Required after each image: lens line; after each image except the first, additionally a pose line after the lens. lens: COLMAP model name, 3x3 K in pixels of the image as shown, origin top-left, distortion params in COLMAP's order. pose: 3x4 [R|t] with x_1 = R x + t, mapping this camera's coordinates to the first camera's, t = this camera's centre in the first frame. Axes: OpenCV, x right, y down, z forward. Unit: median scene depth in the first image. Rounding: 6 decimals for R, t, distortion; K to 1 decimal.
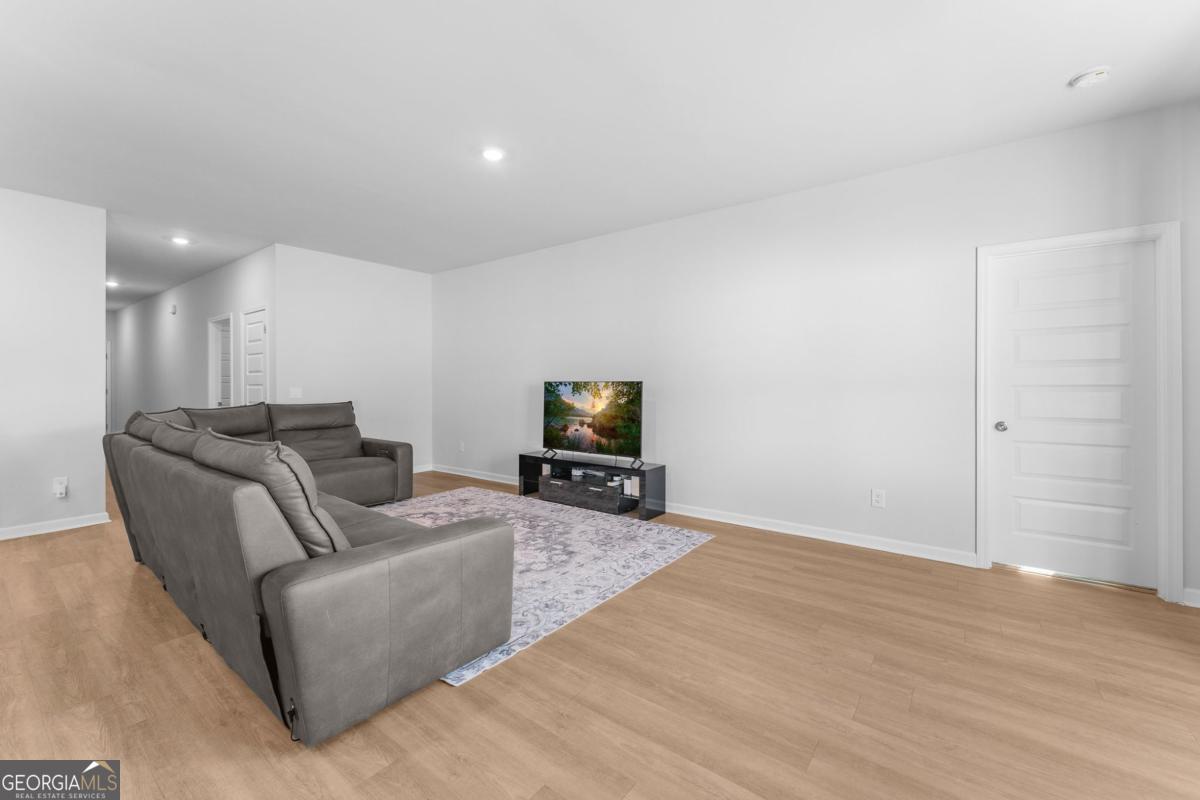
lens RADIAL K [[494.8, 0, 596.4], [0, 494.8, 379.5], [0, 0, 1]] dist [0.000290, 0.000110]
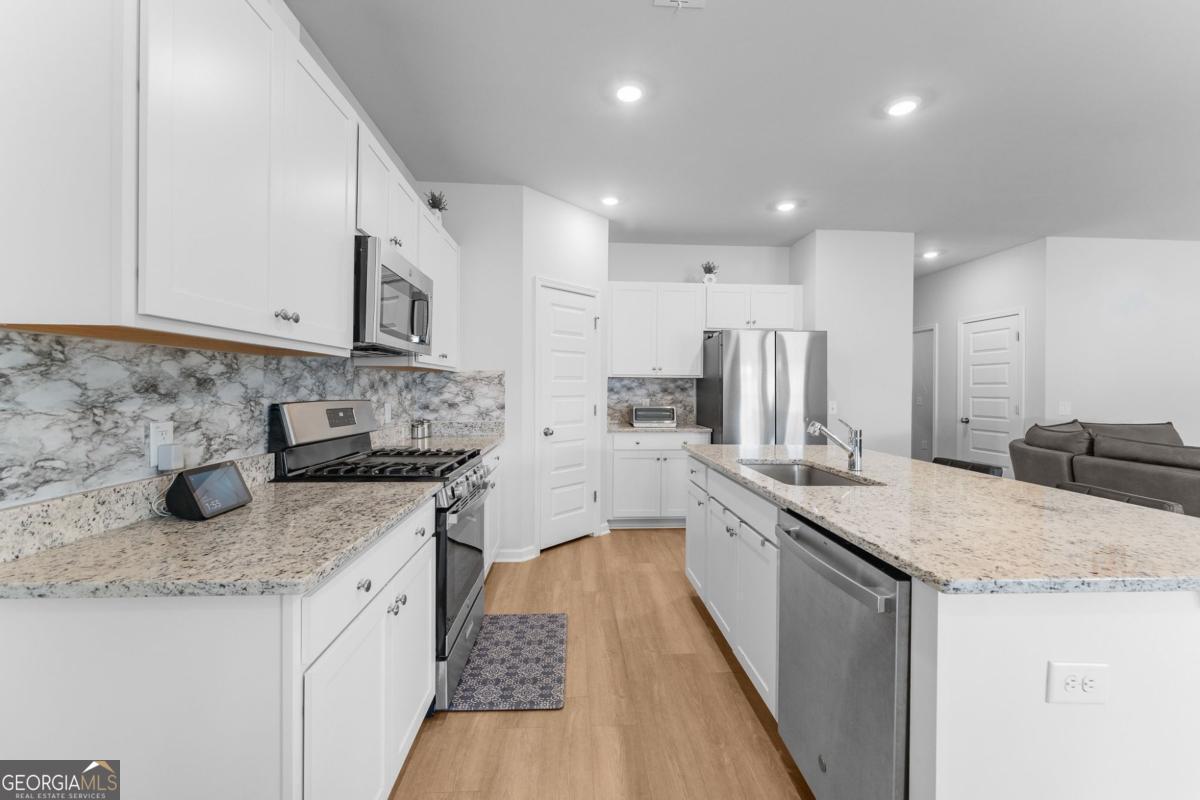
lens RADIAL K [[483.1, 0, 600.0], [0, 483.1, 400.0], [0, 0, 1]] dist [-0.000707, -0.000093]
pose [[0.653482, 0.023649, -0.756573, -0.689031], [-0.003498, 0.999596, 0.028224, -0.011951], [0.756934, -0.015797, 0.653300, -0.213317]]
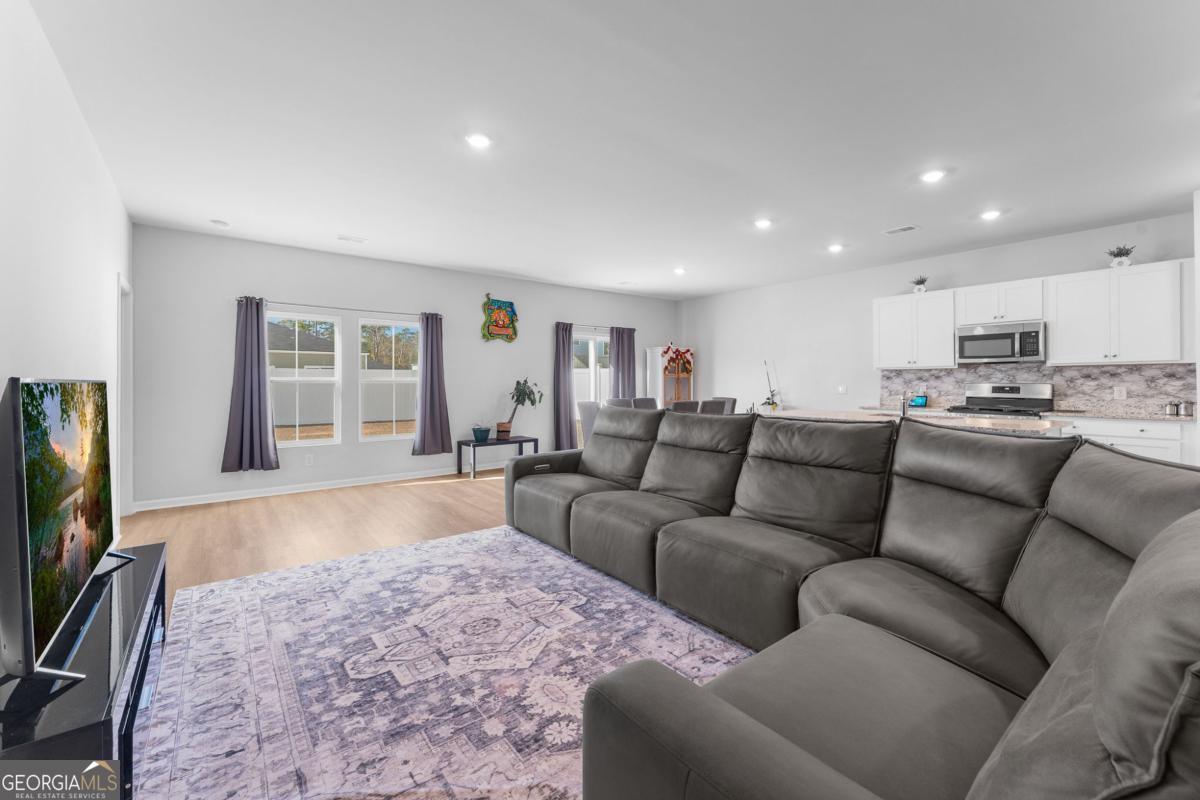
lens RADIAL K [[494.8, 0, 596.4], [0, 494.8, 379.5], [0, 0, 1]] dist [0.000290, 0.000110]
pose [[-0.967103, 0.005229, 0.254331, -0.543581], [0.002080, 0.999918, -0.012651, 0.009701], [-0.254376, -0.011706, -0.967035, 1.516899]]
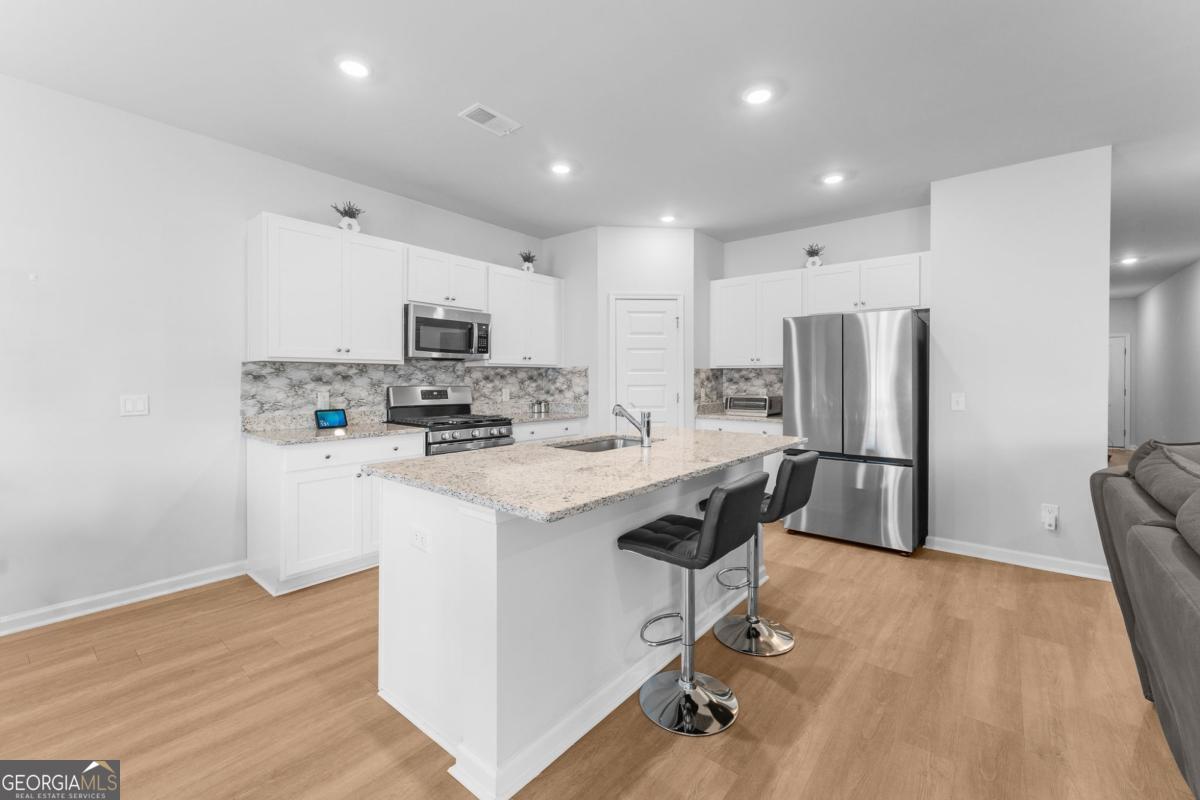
lens RADIAL K [[487.3, 0, 602.8], [0, 487.3, 384.2], [0, 0, 1]] dist [0.000665, -0.000099]
pose [[-0.037046, 0.012368, -0.999237, -0.272978], [0.004510, 0.999915, 0.012209, -0.009859], [0.999303, -0.004054, -0.037099, 0.311327]]
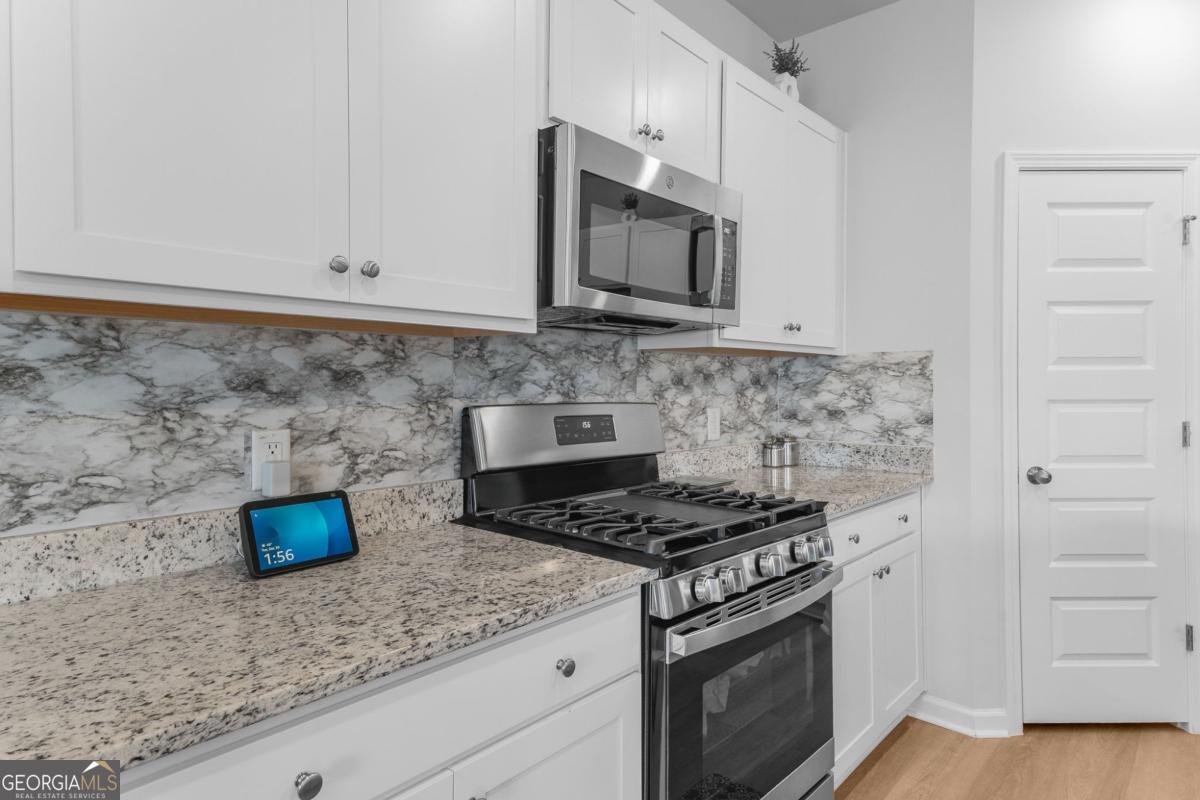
lens RADIAL K [[684.6, 0, 604.5], [0, 684.6, 384.1], [0, 0, 1]] dist [0.039884, -0.000231]
pose [[-0.068969, 0.003720, -0.997612, -0.797171], [0.002687, 0.999990, 0.003543, -0.010659], [0.997615, -0.002436, -0.068979, -0.032921]]
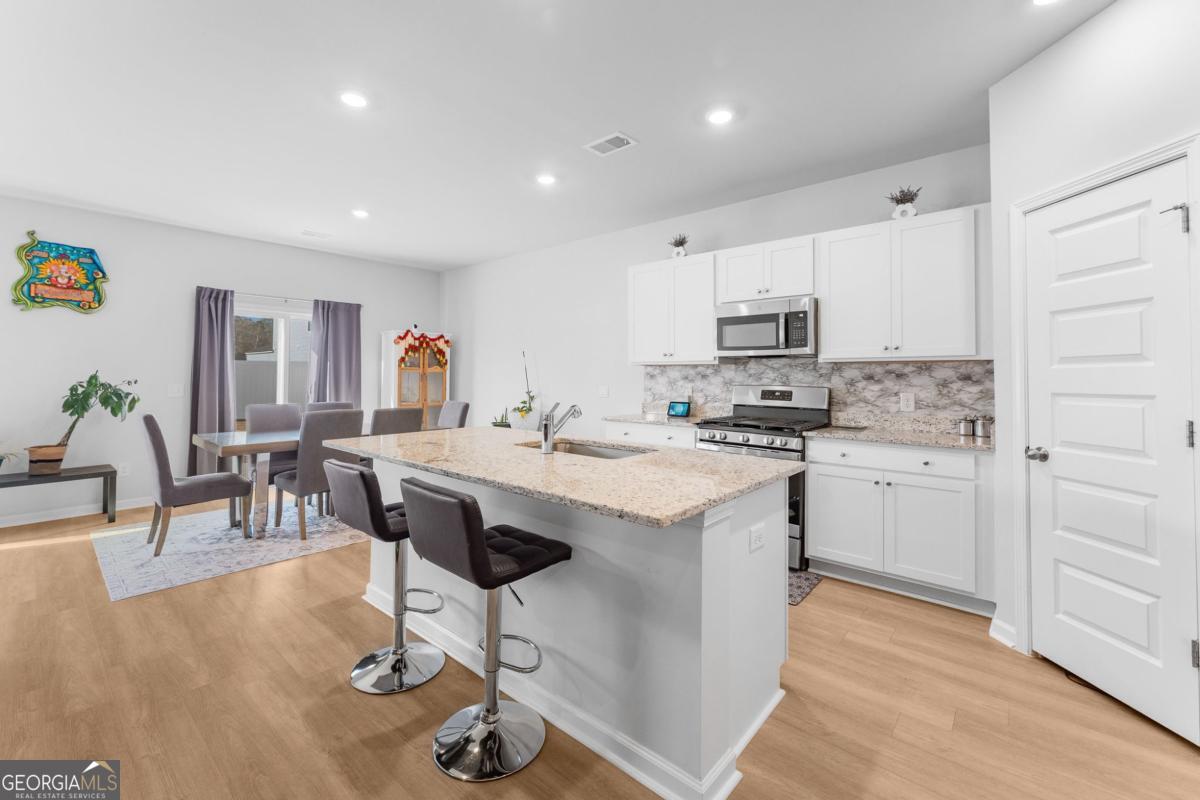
lens RADIAL K [[499.5, 0, 594.4], [0, 499.5, 364.5], [0, 0, 1]] dist [0.001716, 0.000119]
pose [[-0.998010, -0.002599, 0.063007, -0.992199], [-0.004507, 0.999535, -0.030160, -0.005654], [-0.062899, -0.030384, -0.997557, 0.910552]]
